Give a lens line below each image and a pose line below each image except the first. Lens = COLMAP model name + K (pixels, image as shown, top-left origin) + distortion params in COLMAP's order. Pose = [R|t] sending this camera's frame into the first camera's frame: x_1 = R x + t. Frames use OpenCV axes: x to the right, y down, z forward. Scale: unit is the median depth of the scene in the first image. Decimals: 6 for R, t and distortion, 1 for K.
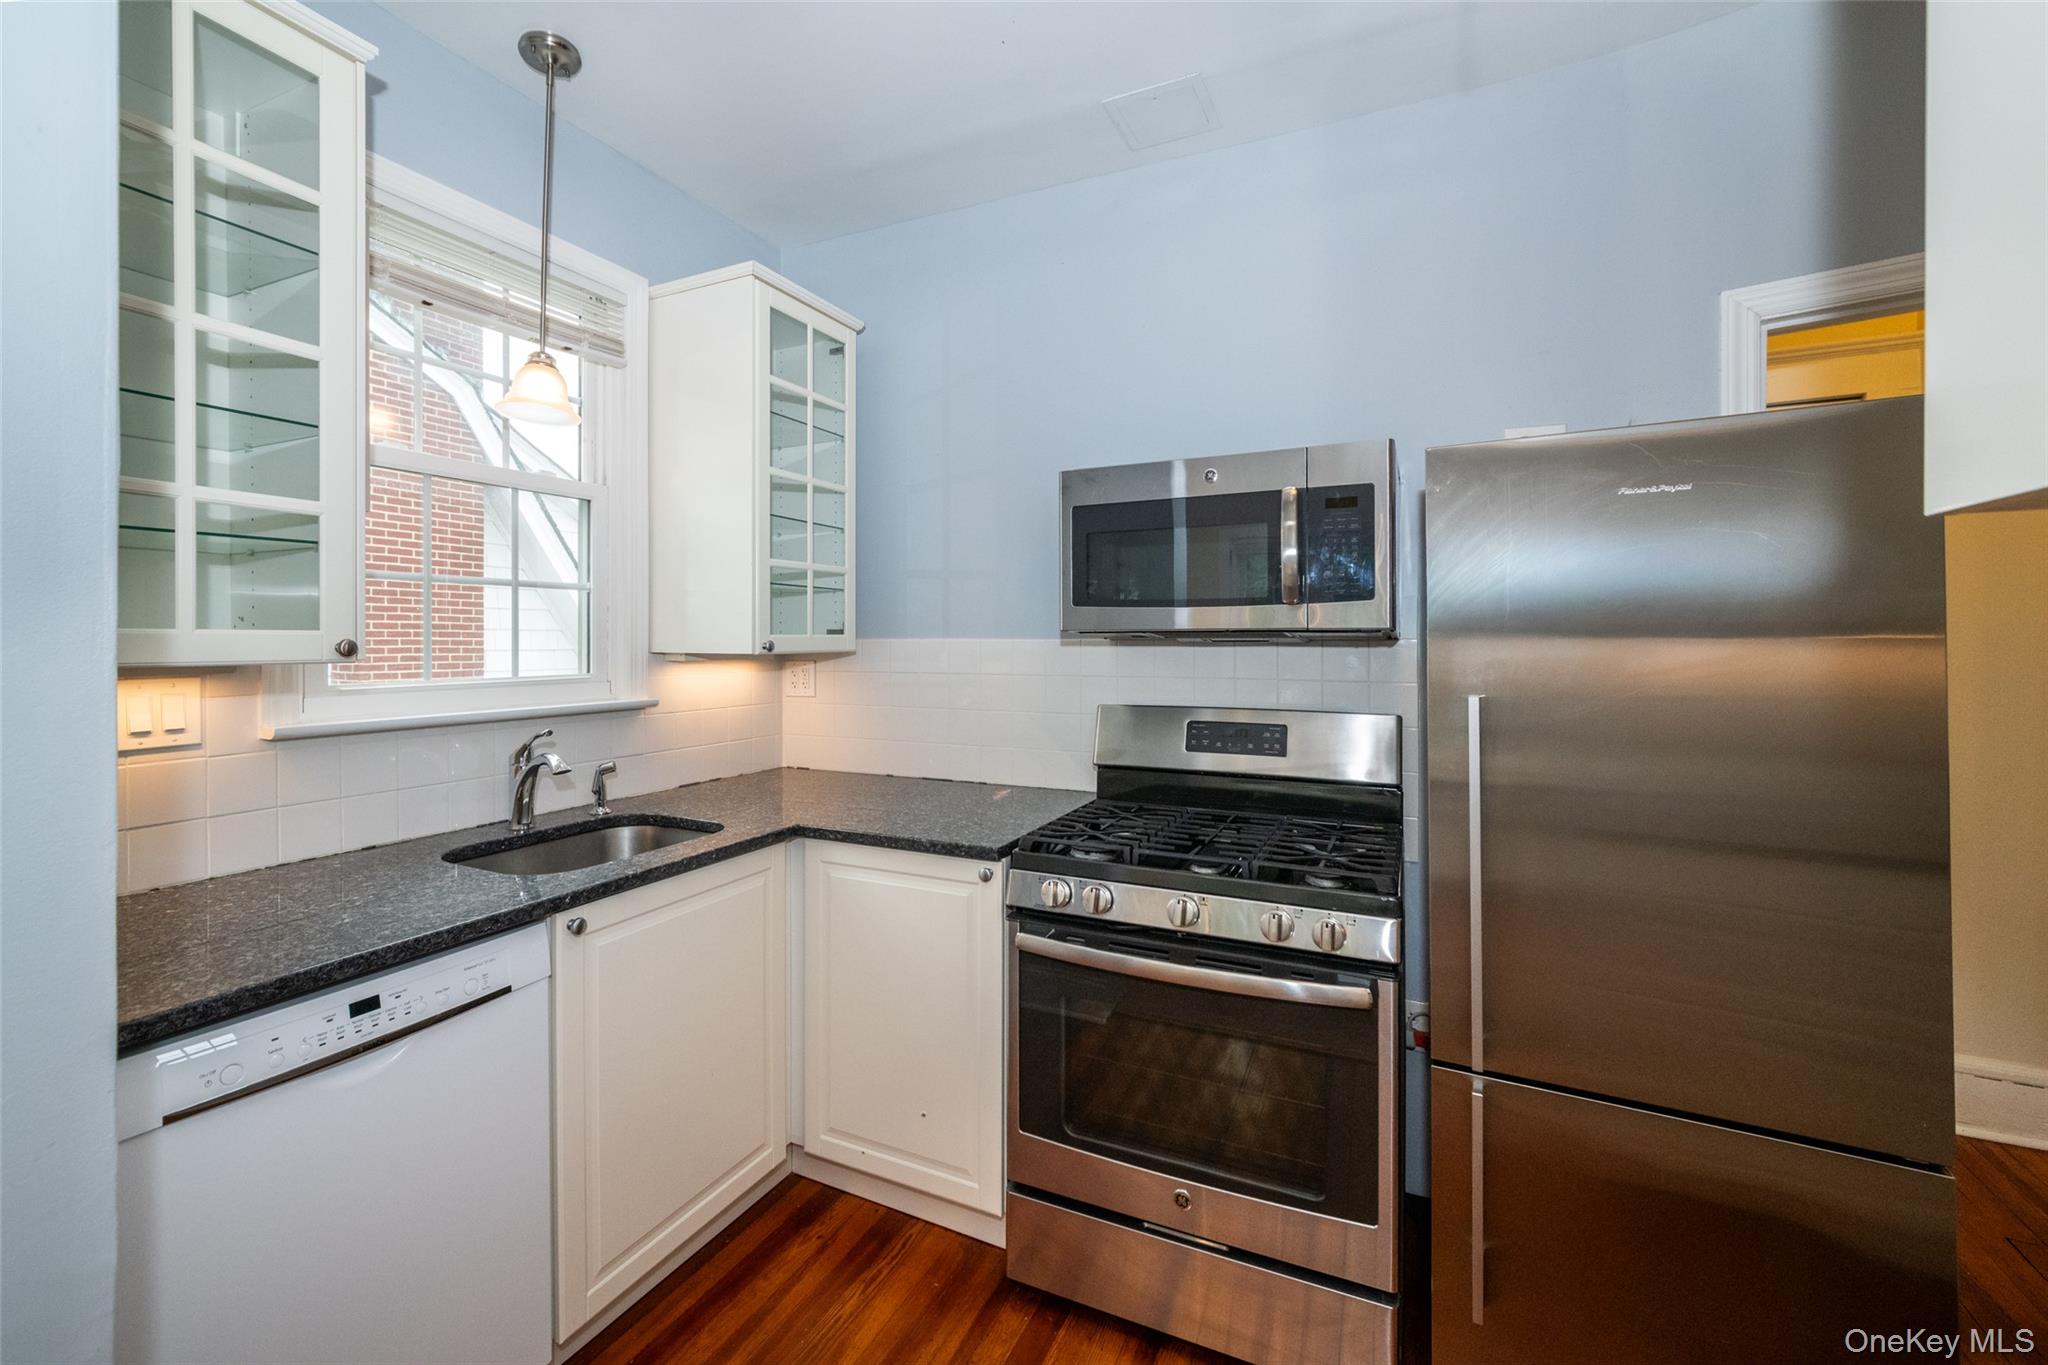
lens RADIAL K [[869.6, 0, 997.3], [0, 869.6, 670.5], [0, 0, 1]] dist [-0.000333, -0.000094]
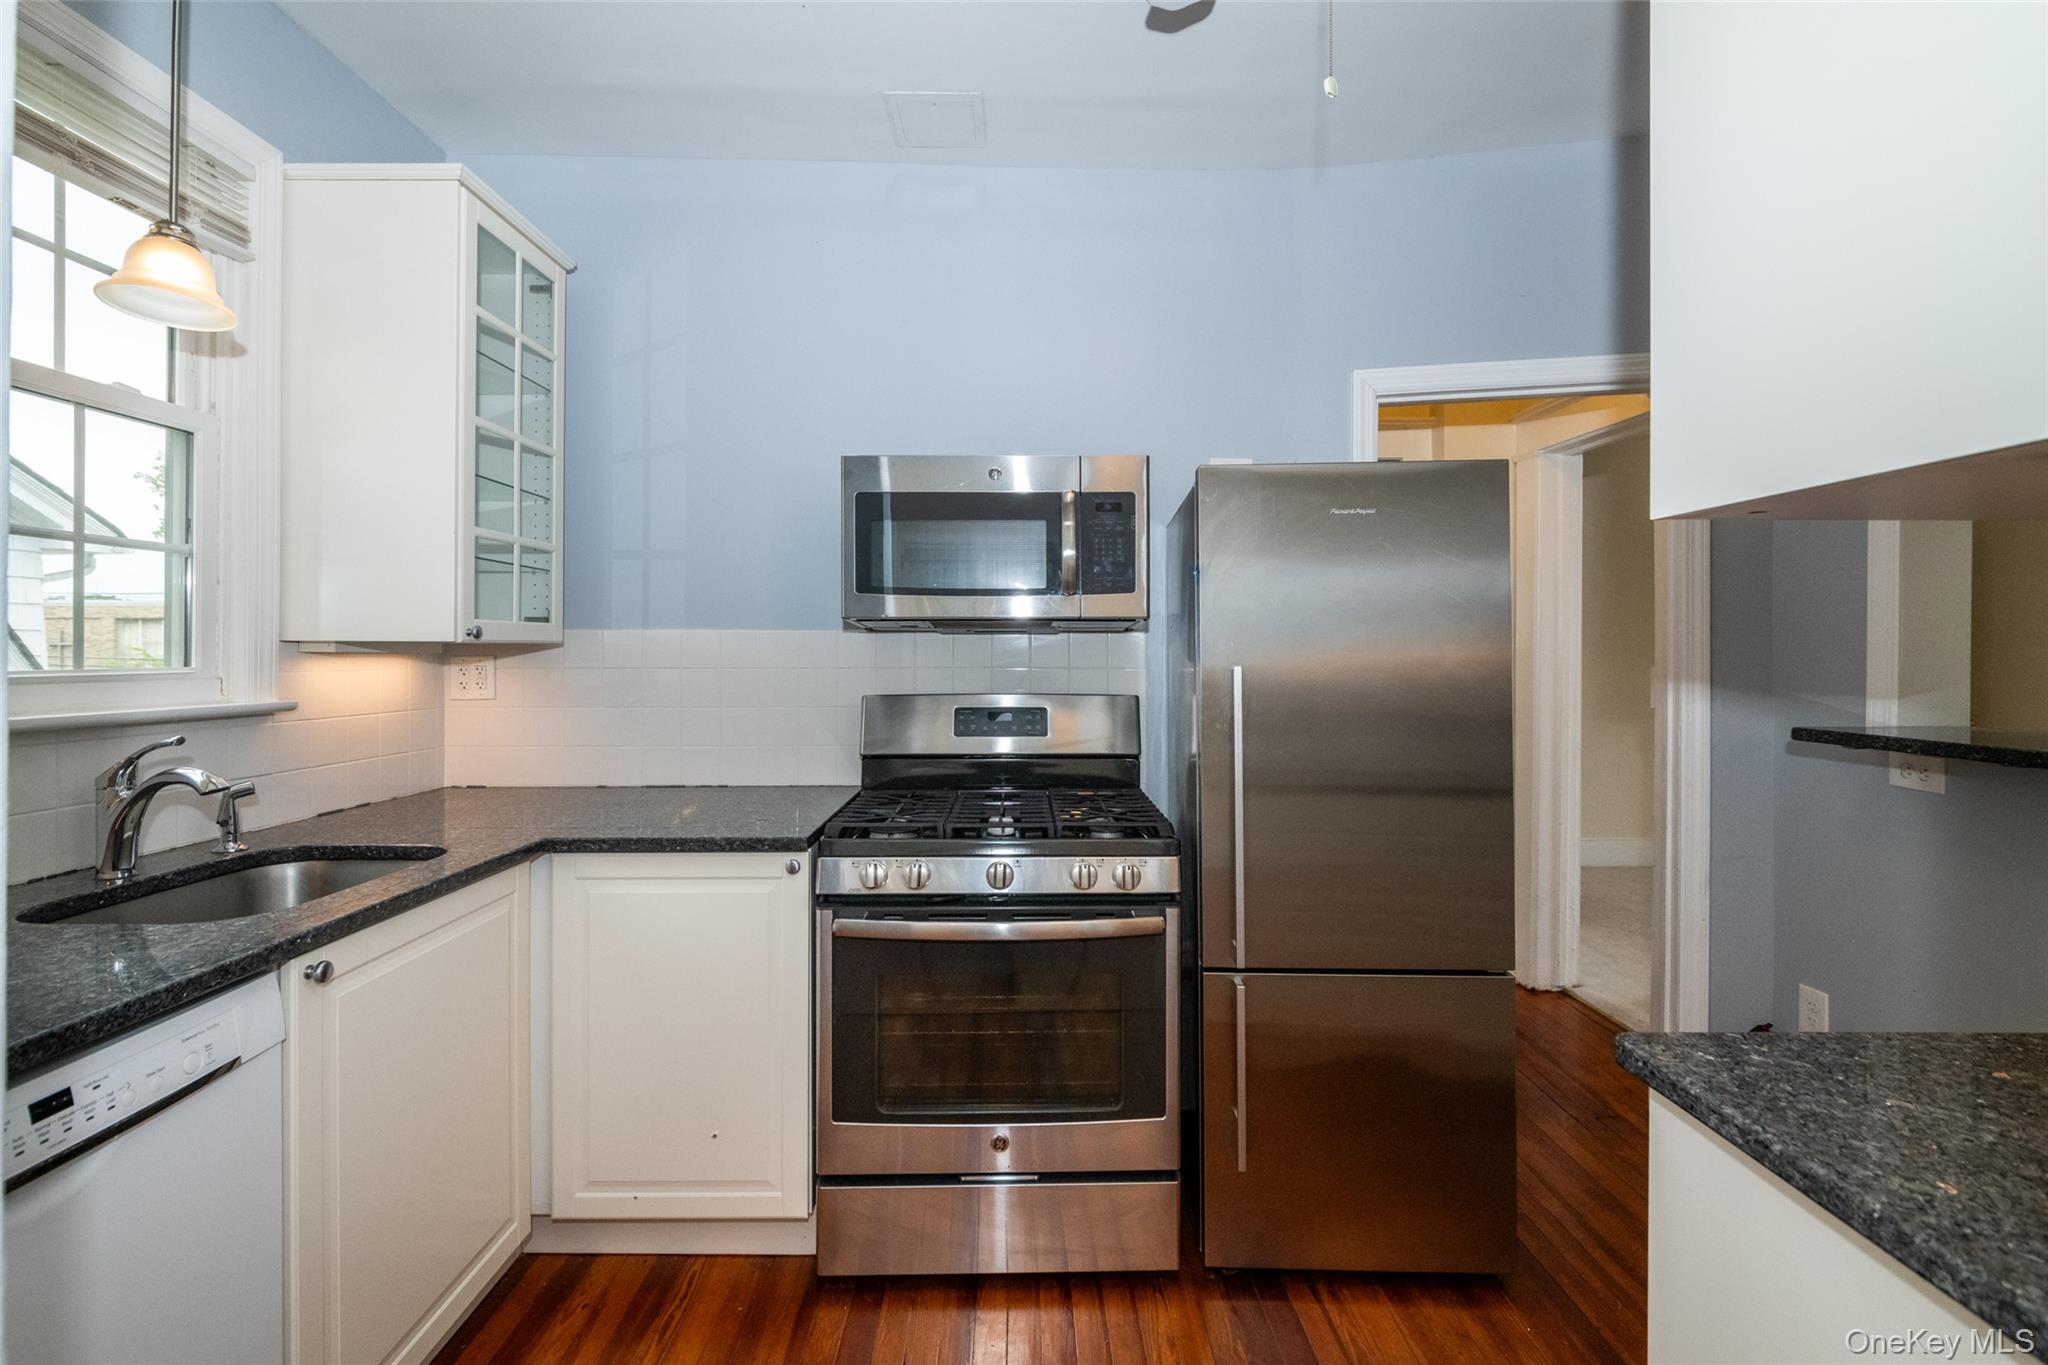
lens RADIAL K [[916.5, 0, 1034.4], [0, 916.5, 690.2], [0, 0, 1]] dist [-0.001165, -0.000059]
pose [[0.888249, -0.017596, 0.459025, -0.212625], [0.015358, 0.999845, 0.008609, 0.031048], [-0.459105, -0.000597, 0.888382, -0.023887]]
